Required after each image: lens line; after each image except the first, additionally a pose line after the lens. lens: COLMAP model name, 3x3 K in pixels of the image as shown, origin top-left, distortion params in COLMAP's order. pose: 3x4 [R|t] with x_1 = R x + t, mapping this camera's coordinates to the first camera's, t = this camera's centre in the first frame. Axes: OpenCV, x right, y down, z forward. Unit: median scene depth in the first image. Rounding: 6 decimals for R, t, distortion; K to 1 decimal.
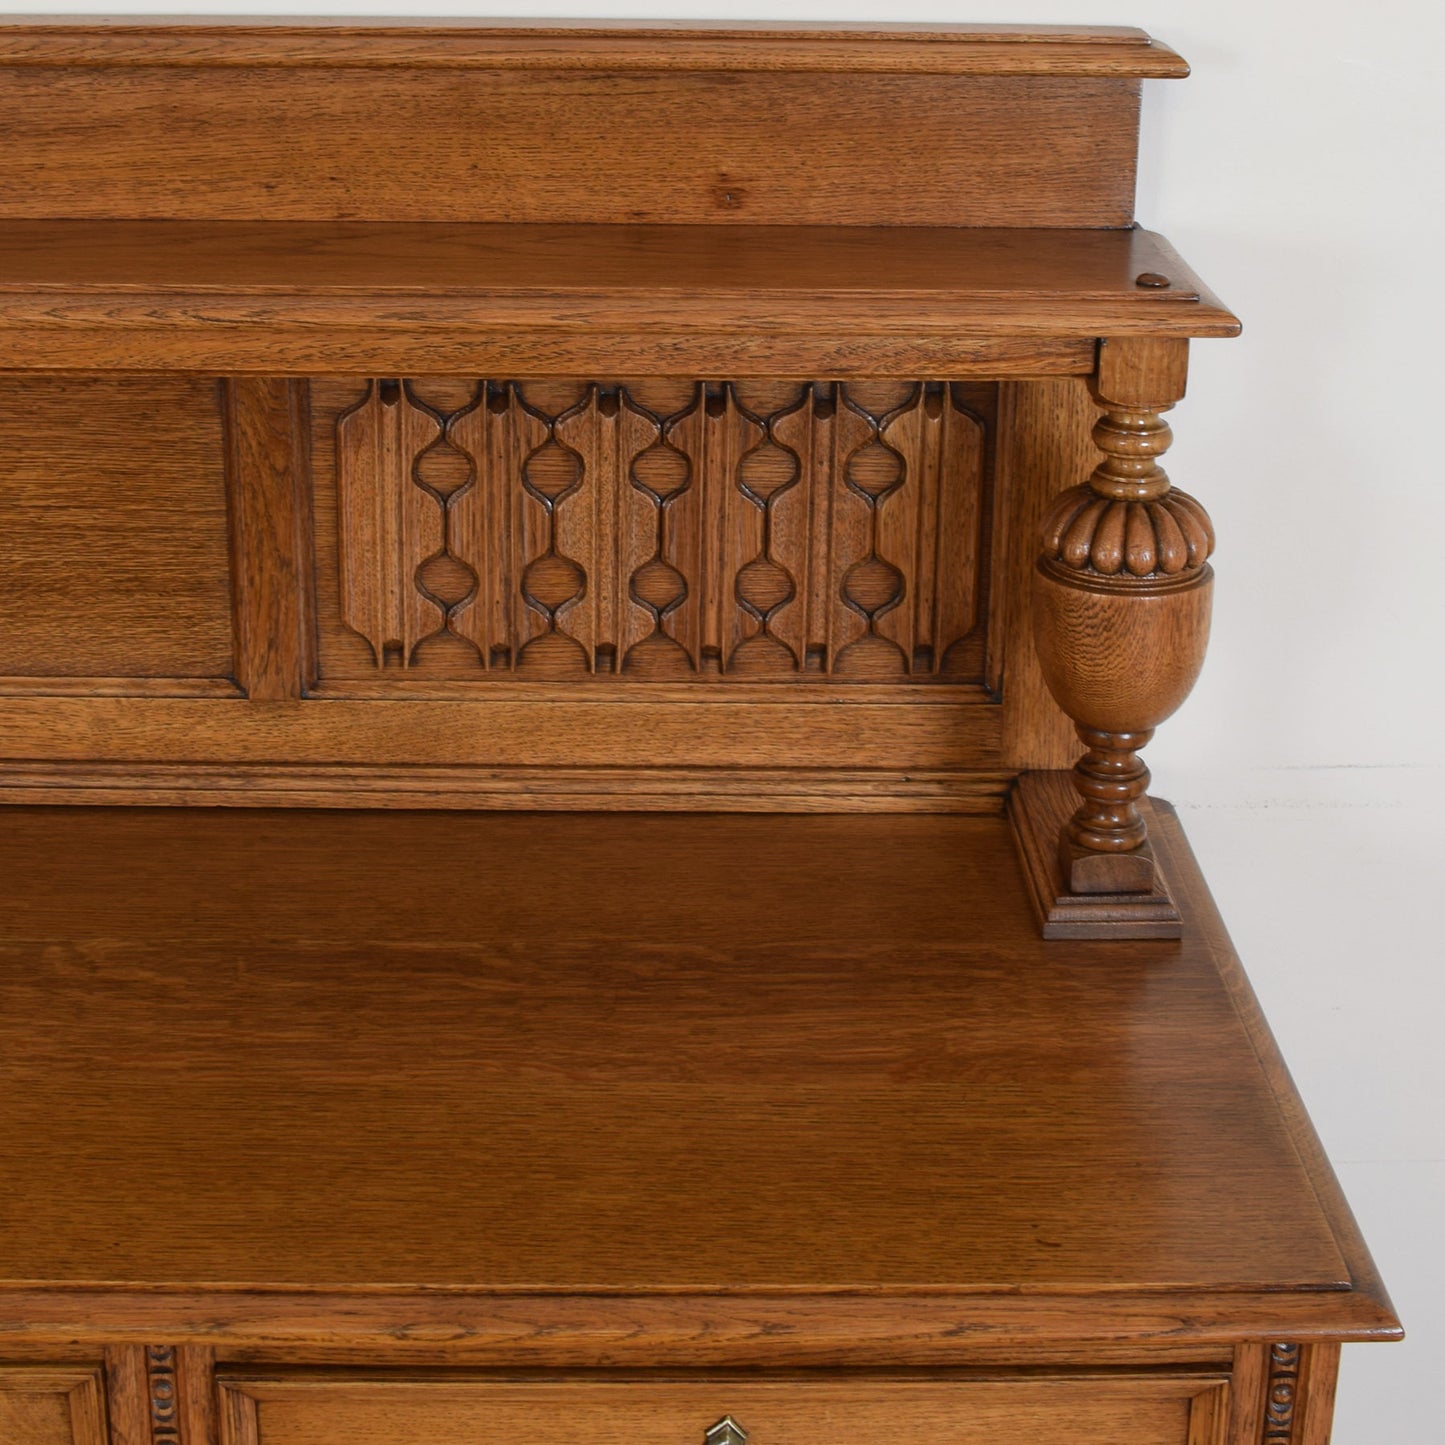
lens RADIAL K [[2628.2, 0, 705.2], [0, 2628.2, 440.7], [0, 0, 1]] dist [-0.072612, -0.045766]
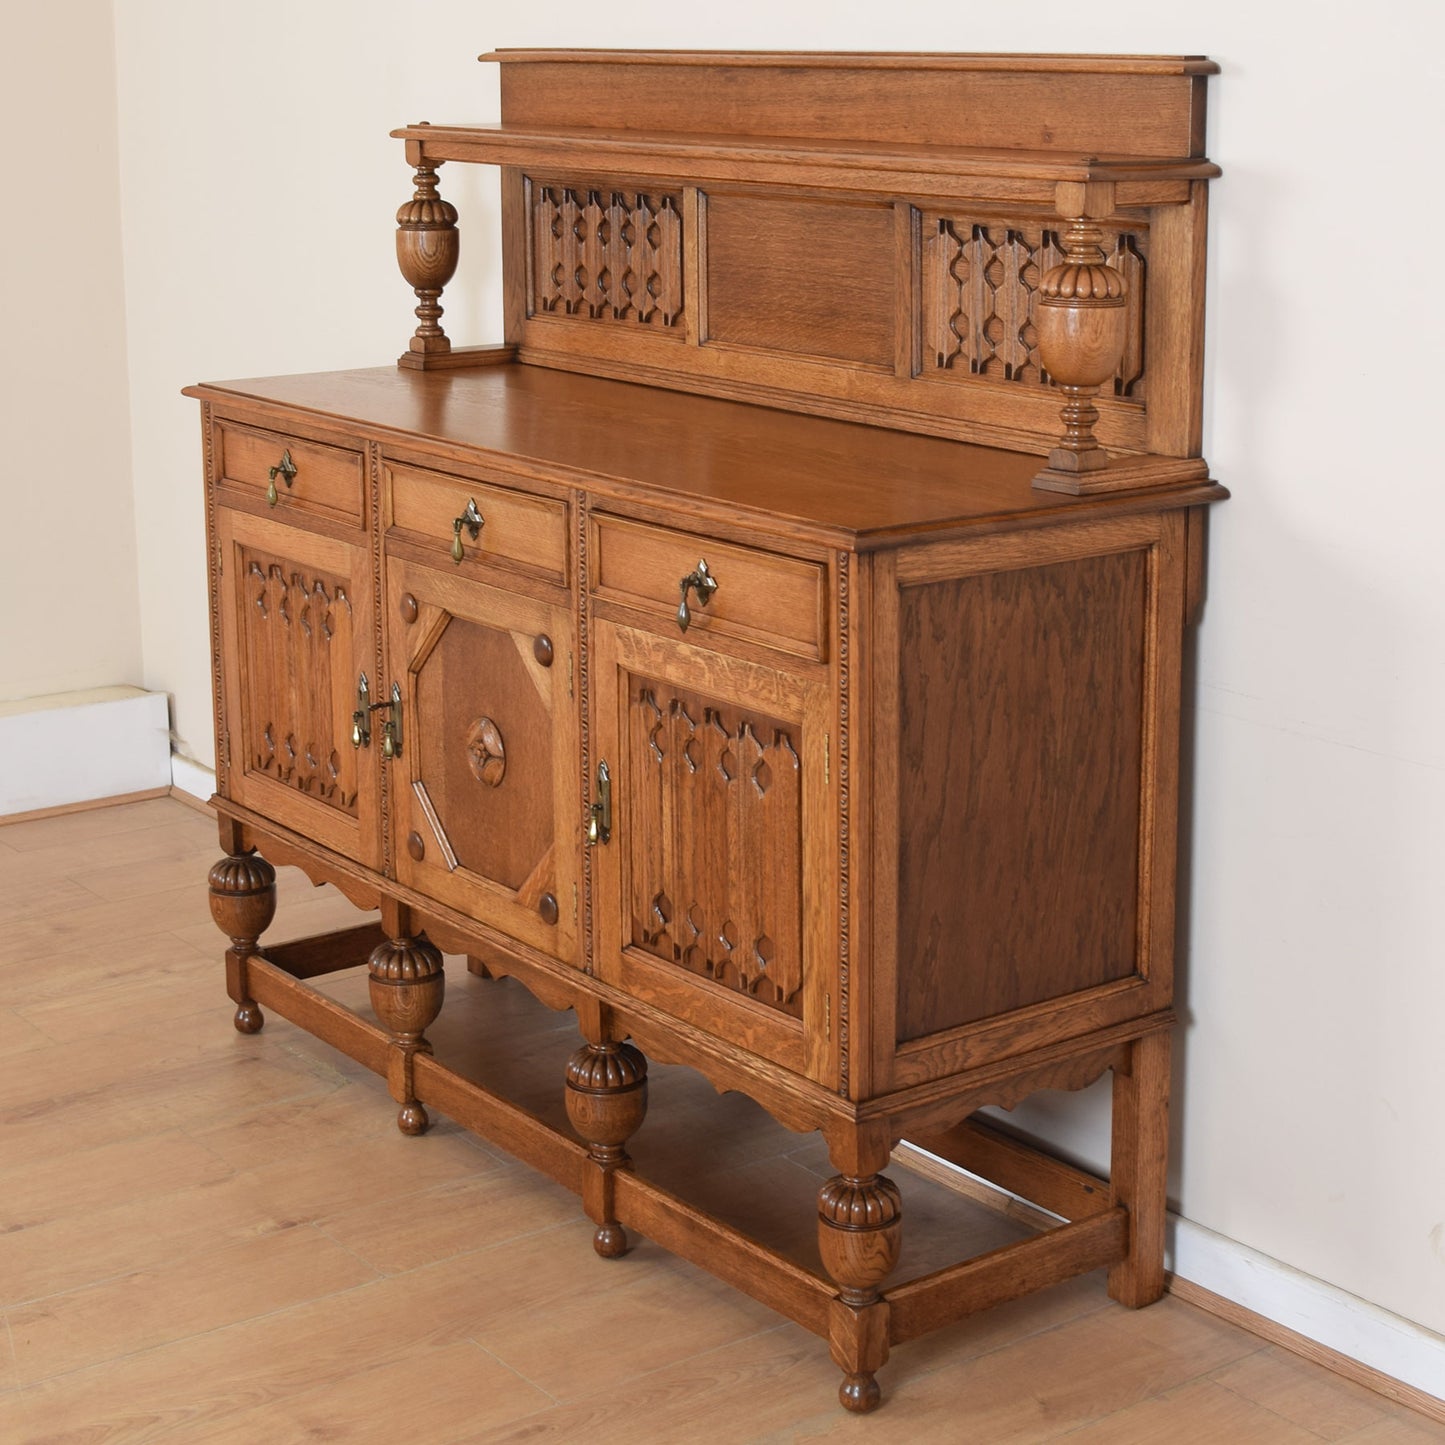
lens RADIAL K [[2782.4, 0, 764.8], [0, 2782.4, 586.5], [0, 0, 1]] dist [-0.084515, -0.180501]
pose [[0.588701, 0.146855, -0.794900, 1.598607], [-0.223596, 0.974575, 0.014455, 0.259502], [0.776812, 0.169227, 0.606569, -0.417203]]
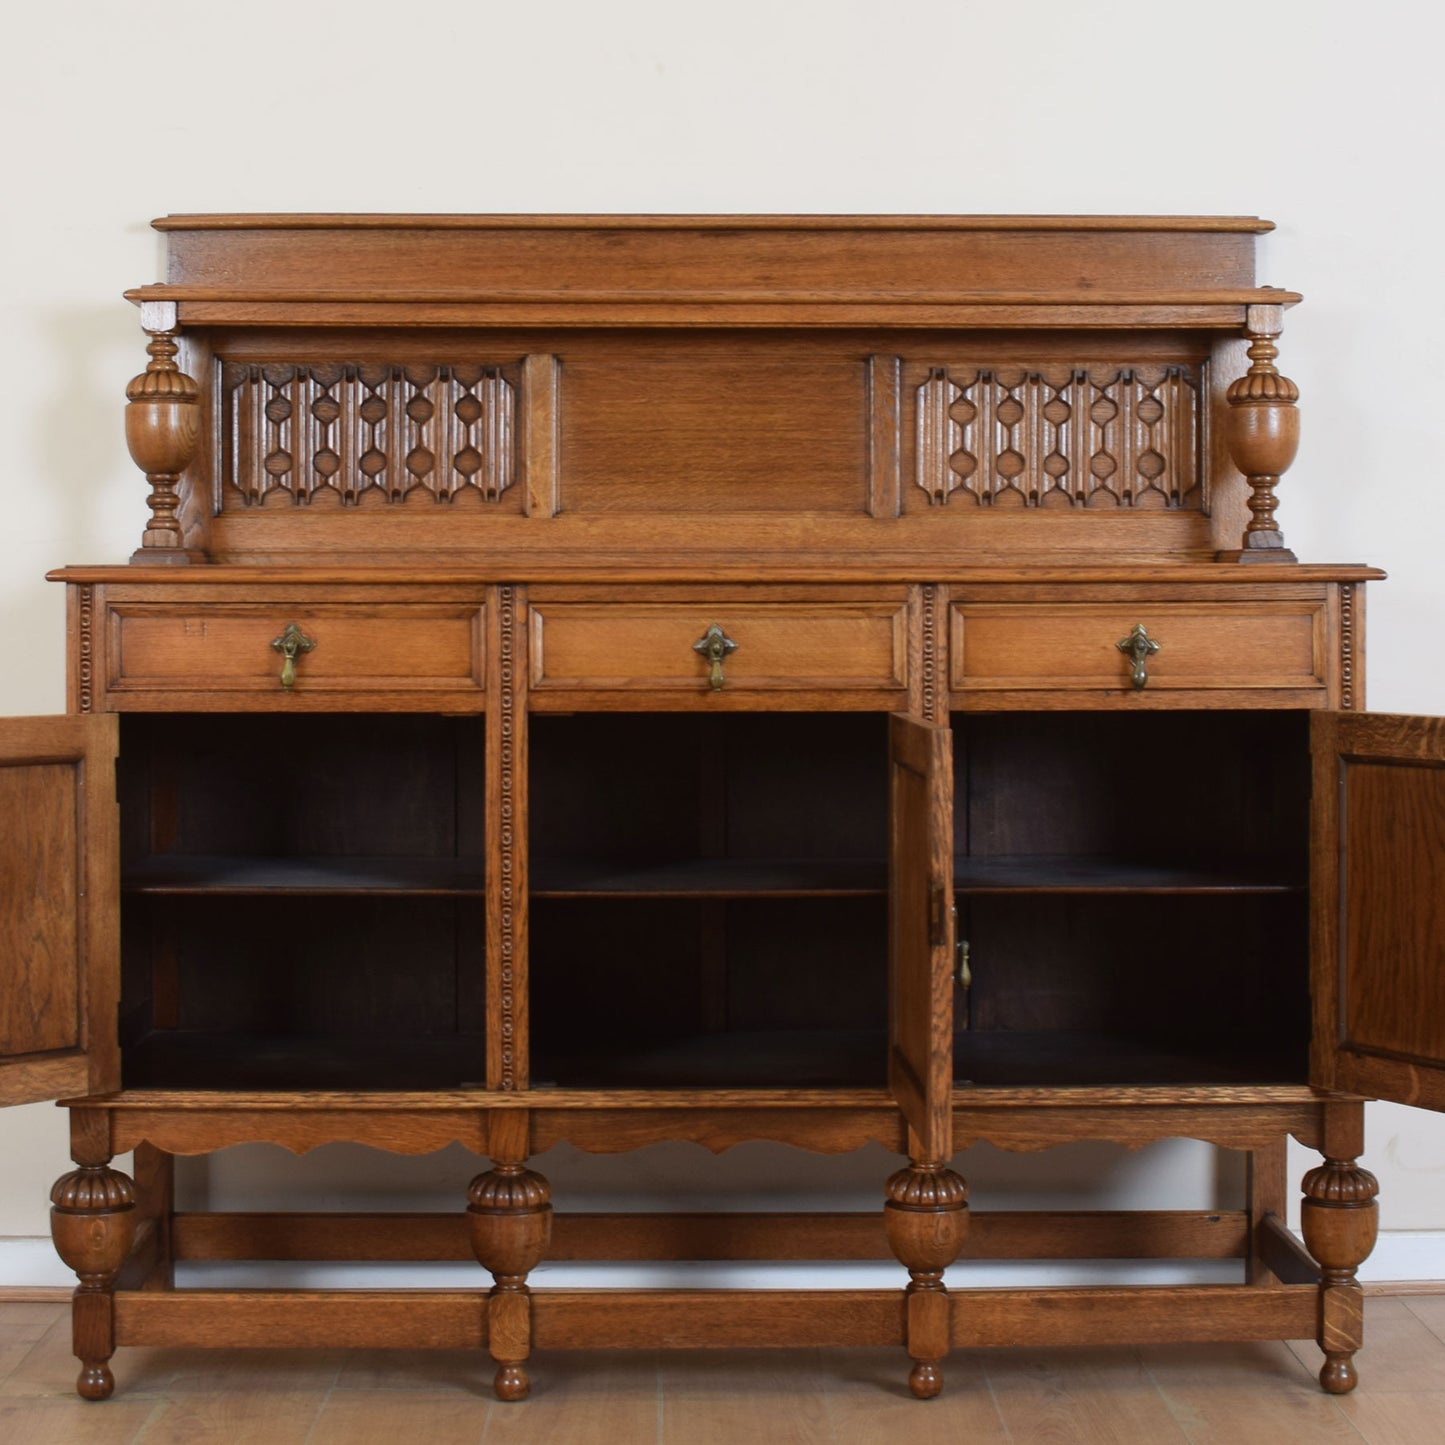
lens RADIAL K [[2989.3, 0, 714.9], [0, 2989.3, 586.1], [0, 0, 1]] dist [-0.067351, -0.146079]
pose [[0.999934, -0.011402, 0.001525, -0.320179], [0.011359, 0.957684, -0.287597, 0.900573], [0.001819, 0.287595, 0.957750, -1.444309]]
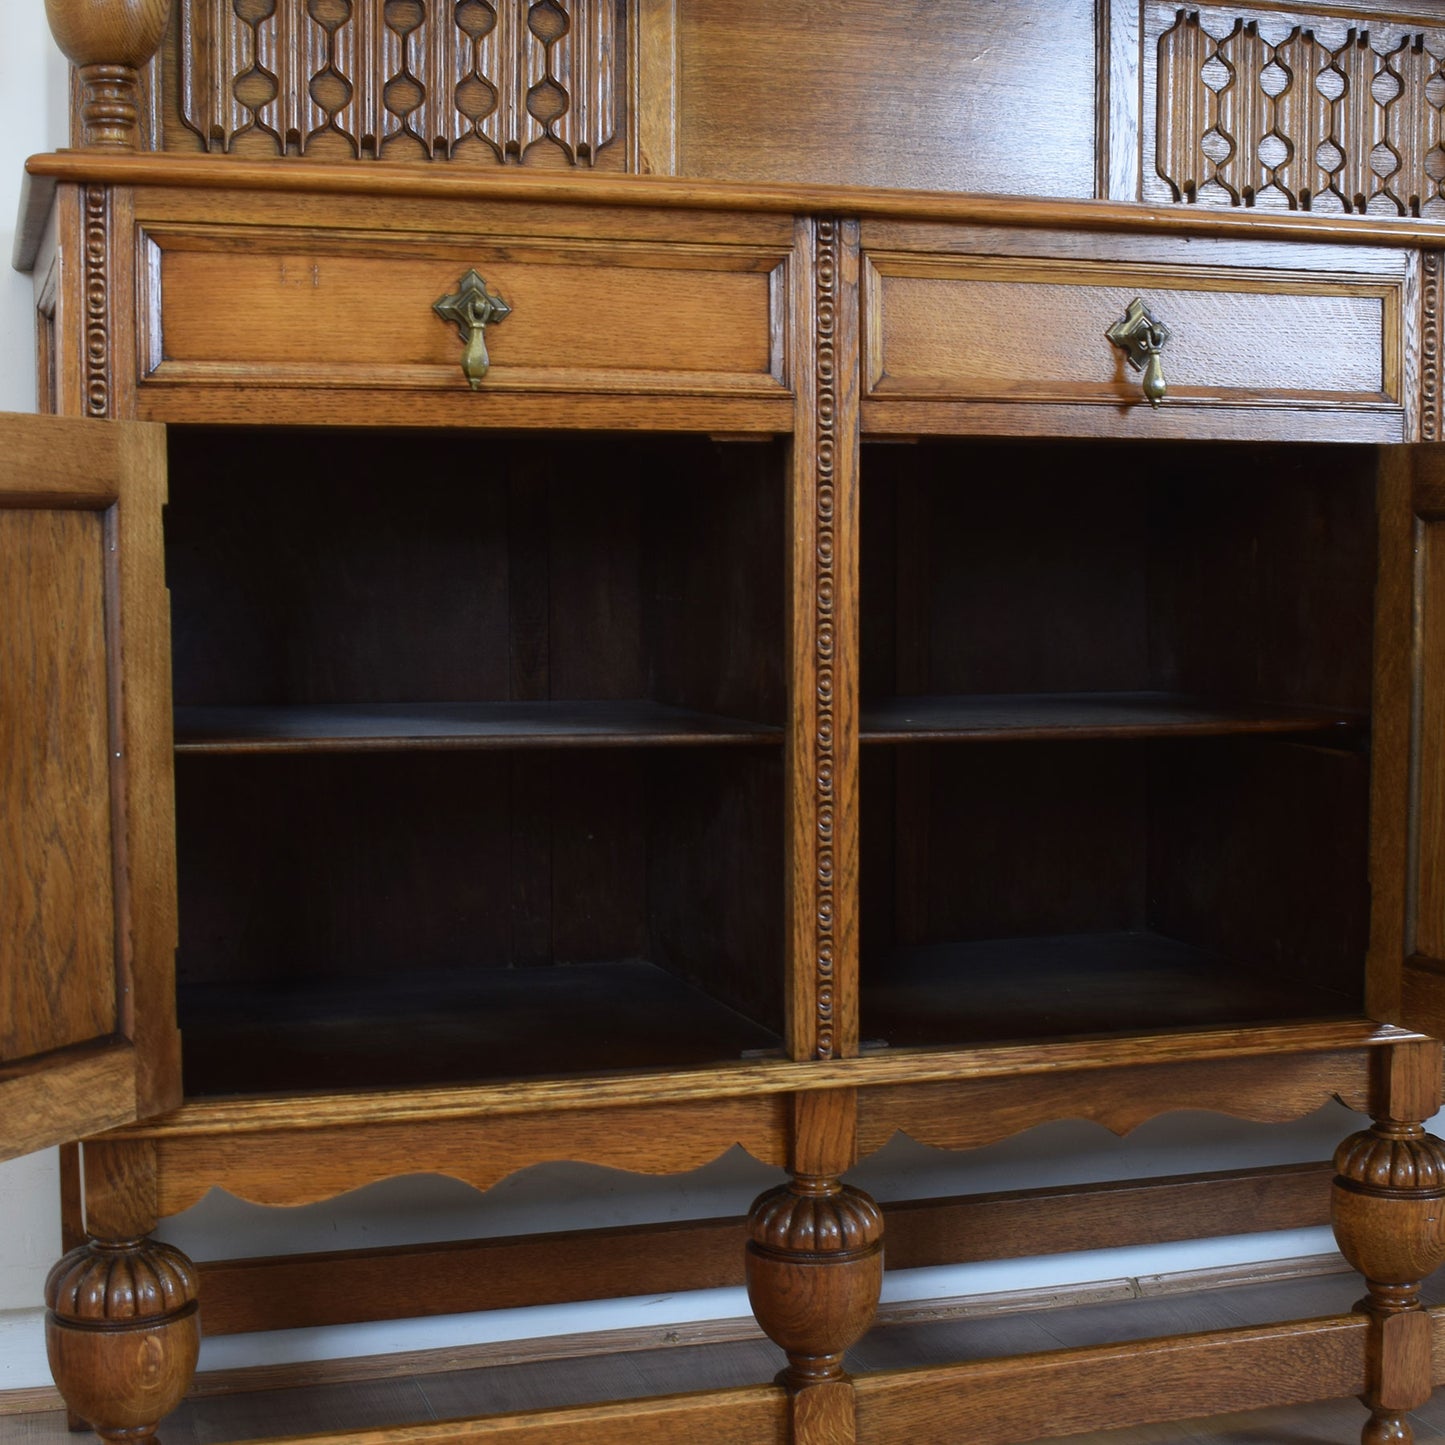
lens RADIAL K [[2425.9, 0, 788.5], [0, 2425.9, 764.2], [0, 0, 1]] dist [-0.094161, 0.038099]
pose [[0.949633, -0.037510, 0.311113, -0.839226], [0.100167, 0.977059, -0.187945, 0.689693], [-0.296925, 0.209642, 0.931604, -0.232726]]
